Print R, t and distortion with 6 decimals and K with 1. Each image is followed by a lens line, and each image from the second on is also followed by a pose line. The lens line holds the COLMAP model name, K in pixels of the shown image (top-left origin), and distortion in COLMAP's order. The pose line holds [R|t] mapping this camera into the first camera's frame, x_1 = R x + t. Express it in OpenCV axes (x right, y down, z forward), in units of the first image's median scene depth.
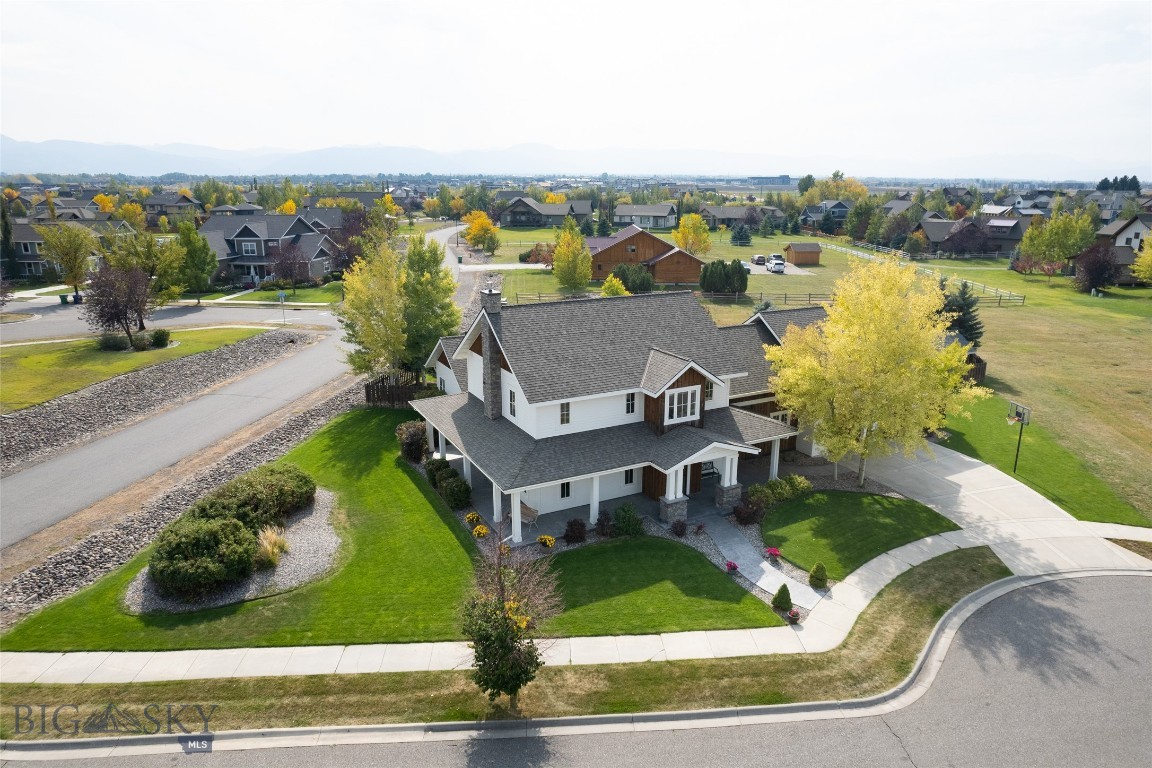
lens RADIAL K [[736.7, 0, 582.7], [0, 736.7, 381.2], [0, 0, 1]] dist [-0.080977, 0.074524]
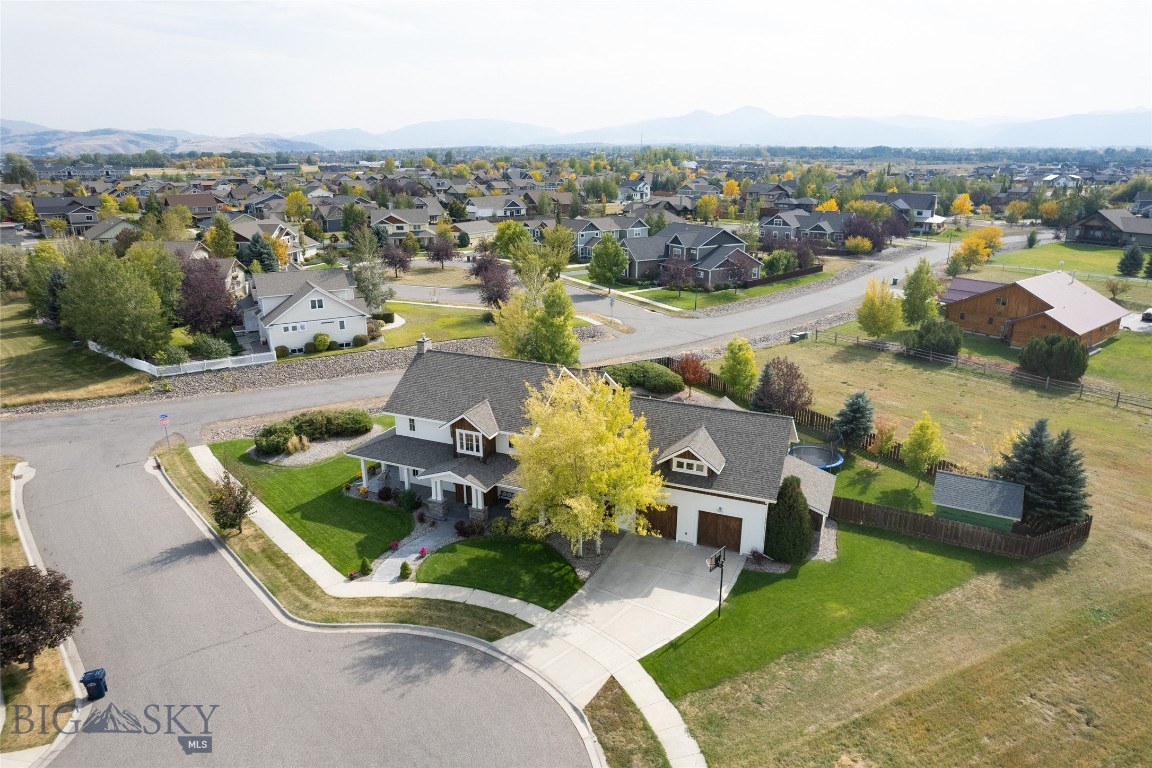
lens RADIAL K [[736.7, 0, 582.7], [0, 736.7, 381.2], [0, 0, 1]] dist [-0.080977, 0.074524]
pose [[0.632096, 0.231004, -0.739656, 1.350260], [-0.203373, 0.970525, 0.129309, -0.324411], [0.747726, 0.068690, 0.660445, 0.221596]]
